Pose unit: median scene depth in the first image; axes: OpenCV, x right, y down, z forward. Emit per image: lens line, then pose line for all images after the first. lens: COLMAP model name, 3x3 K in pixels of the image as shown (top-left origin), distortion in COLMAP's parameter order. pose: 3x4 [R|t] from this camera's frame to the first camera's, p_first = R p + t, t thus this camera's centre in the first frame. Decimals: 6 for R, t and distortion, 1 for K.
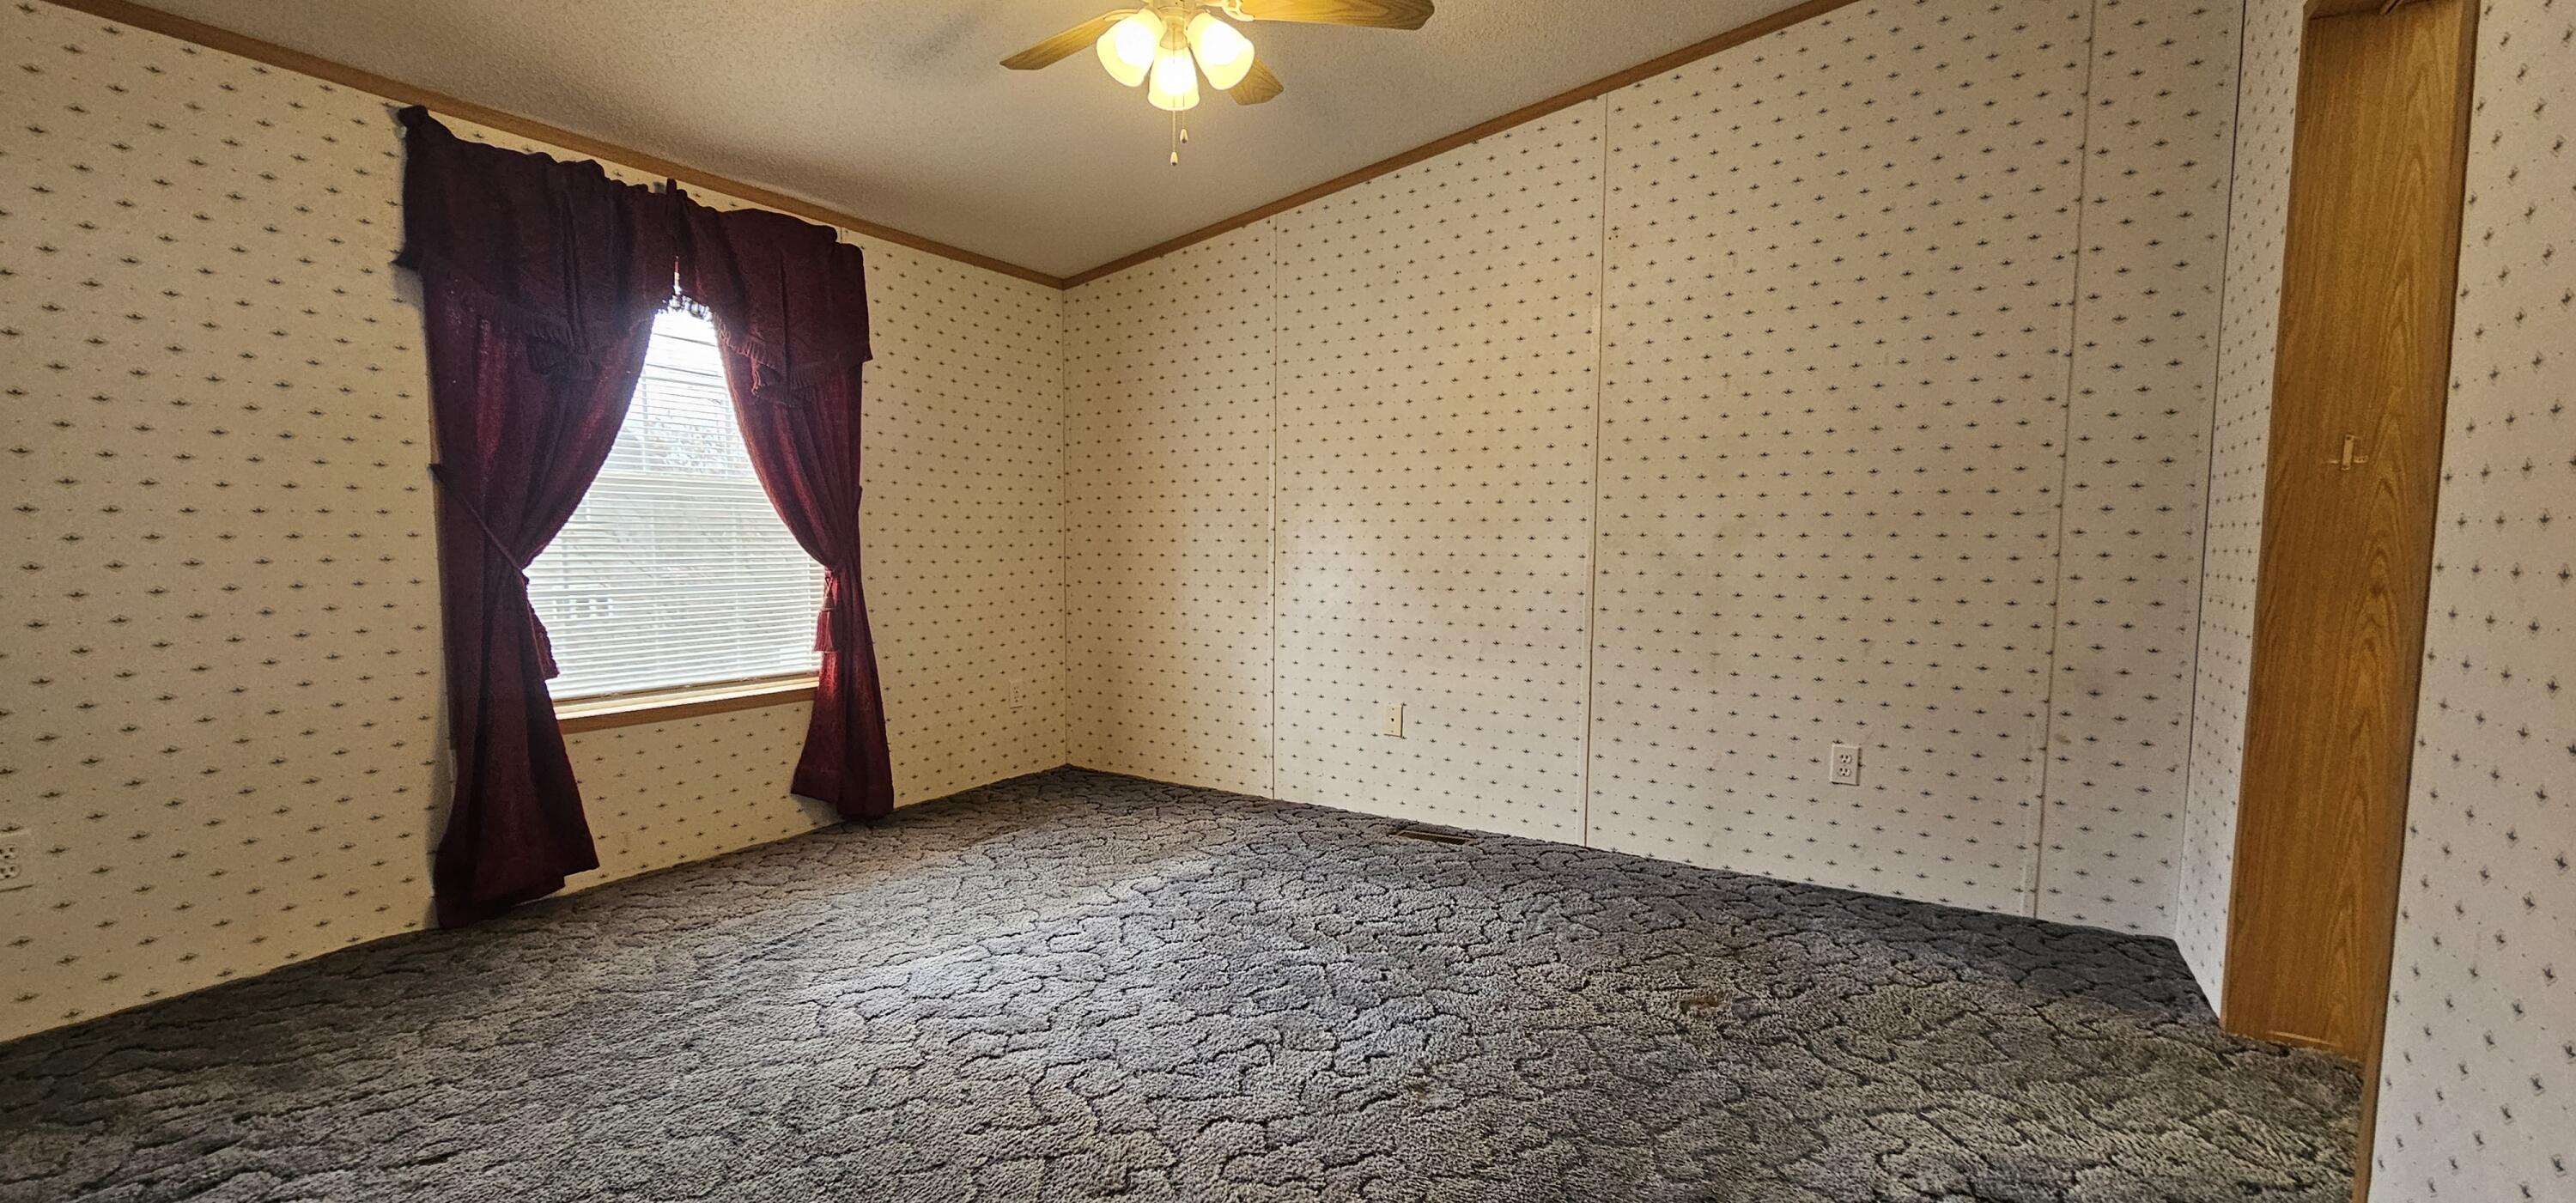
lens RADIAL K [[1073.5, 0, 1279.1], [0, 1073.5, 624.8], [0, 0, 1]] dist [-0.002402, 0.000037]
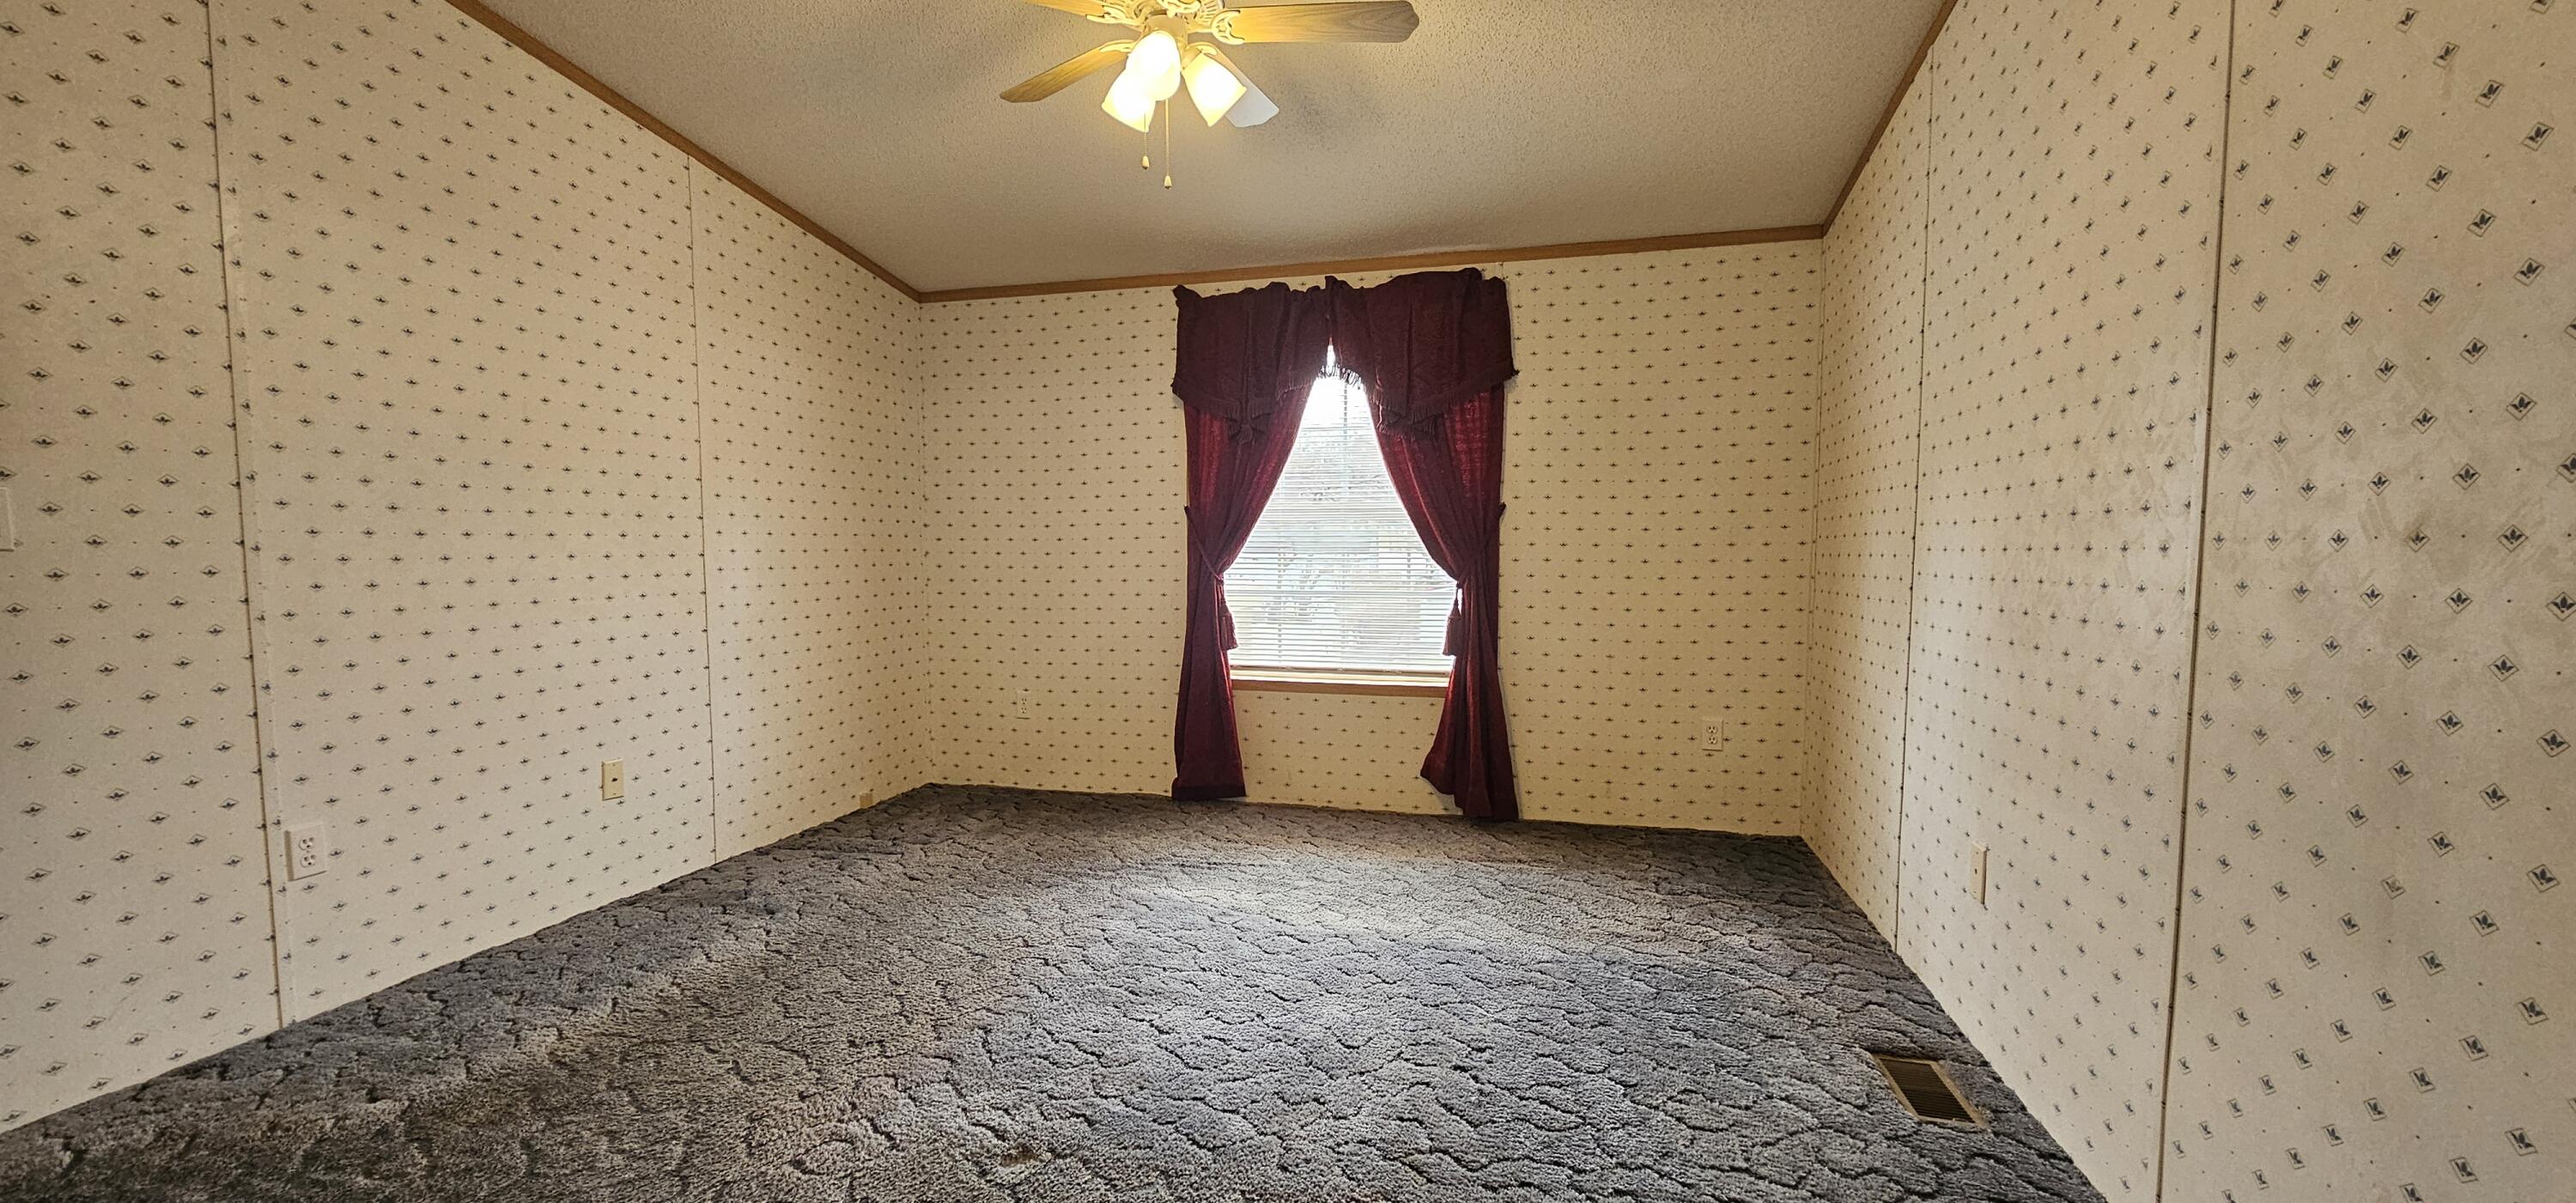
lens RADIAL K [[1073.5, 0, 1279.1], [0, 1073.5, 624.8], [0, 0, 1]] dist [-0.002402, 0.000037]
pose [[0.273709, 0.061645, -0.959835, 0.630306], [-0.075794, 0.996223, 0.042369, -0.043014], [0.958821, 0.061153, 0.277348, 0.563092]]
